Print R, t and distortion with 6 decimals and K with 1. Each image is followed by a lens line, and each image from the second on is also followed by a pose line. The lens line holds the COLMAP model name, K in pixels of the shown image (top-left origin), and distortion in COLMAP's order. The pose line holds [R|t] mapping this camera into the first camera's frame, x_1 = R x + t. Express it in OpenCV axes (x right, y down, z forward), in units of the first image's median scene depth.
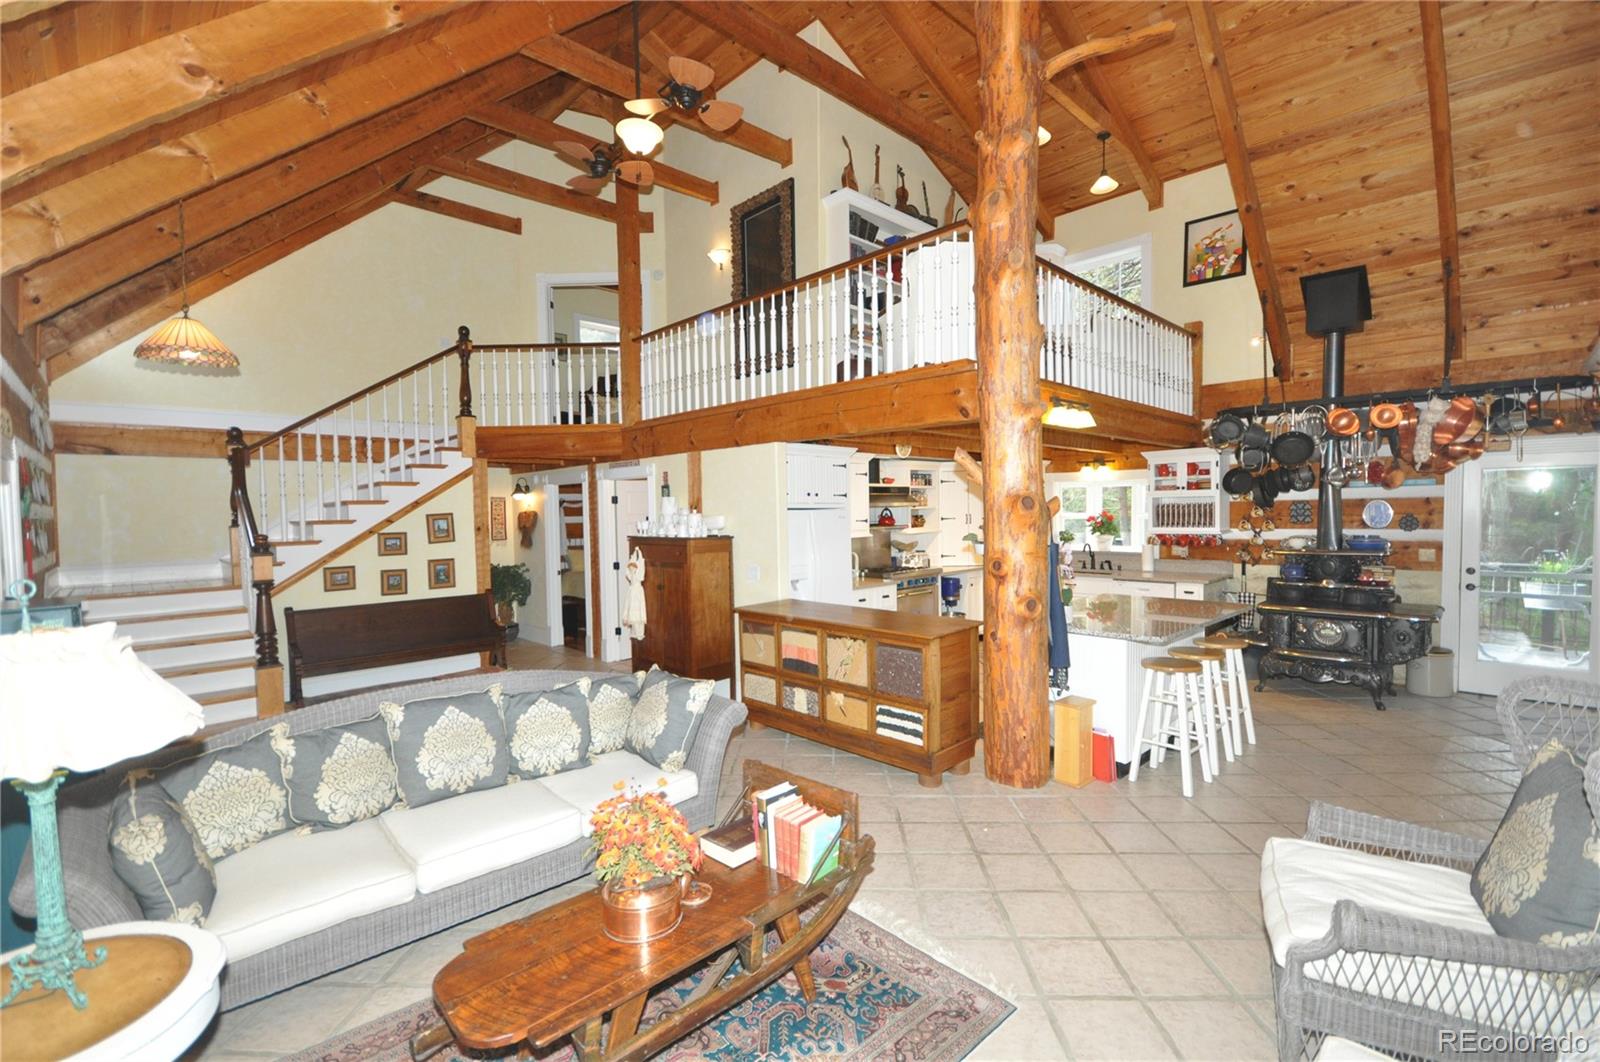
lens RADIAL K [[701.0, 0, 796.1], [0, 701.0, 538.5], [0, 0, 1]] dist [0.012502, -0.012694]
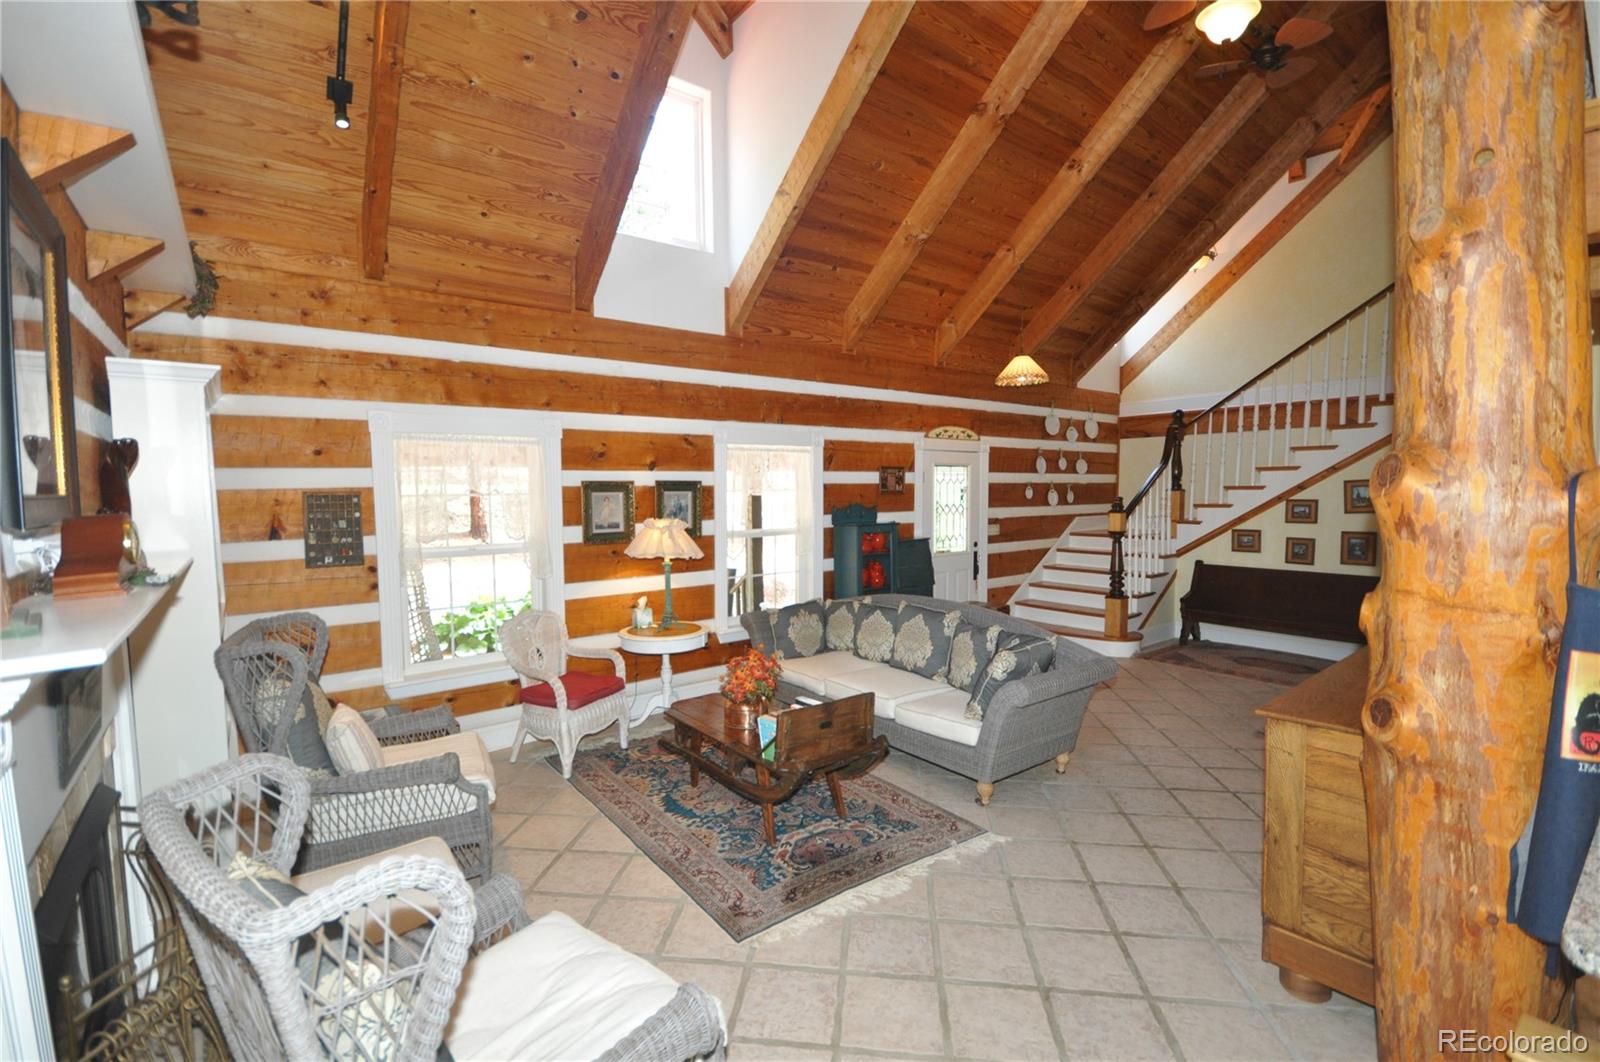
lens RADIAL K [[701.0, 0, 796.1], [0, 701.0, 538.5], [0, 0, 1]] dist [0.012502, -0.012694]
pose [[-0.095220, 0.086302, -0.991708, 0.456750], [-0.030745, 0.995505, 0.089585, -0.020534], [0.994981, 0.039020, -0.092138, 0.401386]]
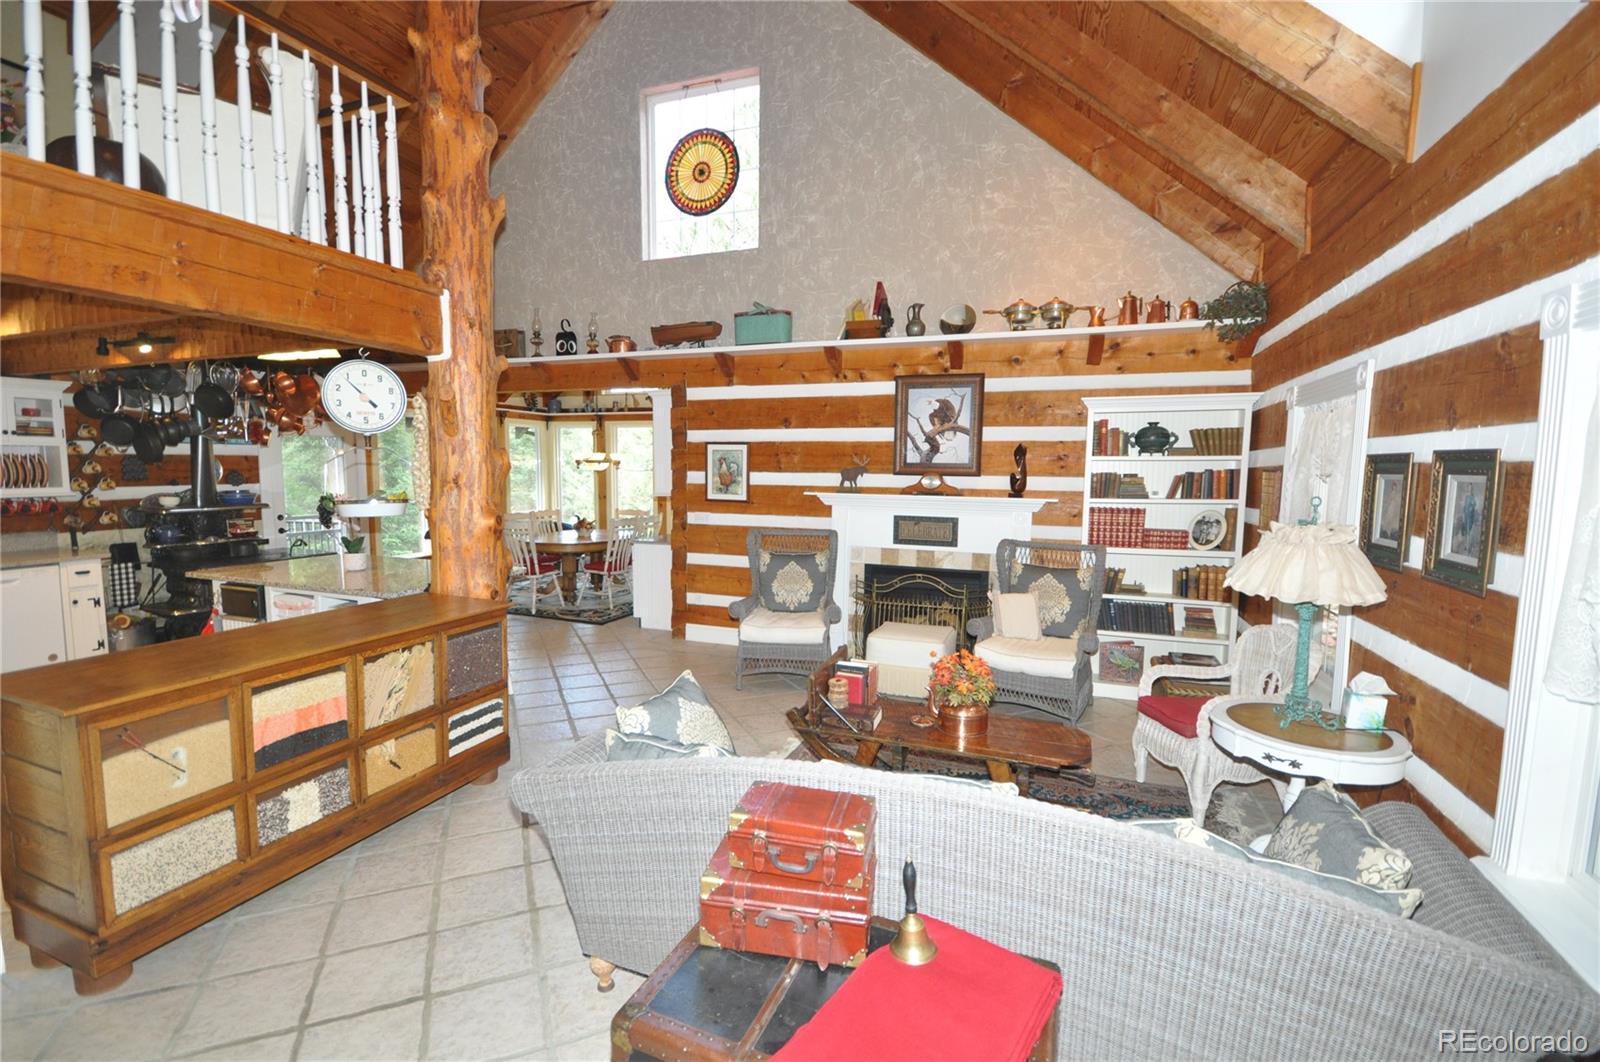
lens RADIAL K [[701.0, 0, 796.1], [0, 701.0, 538.5], [0, 0, 1]] dist [0.012502, -0.012694]
pose [[-0.431840, -0.080907, 0.898314, -0.446454], [0.032422, 0.993932, 0.105105, -0.014133], [-0.901367, 0.074514, -0.426597, 0.616504]]
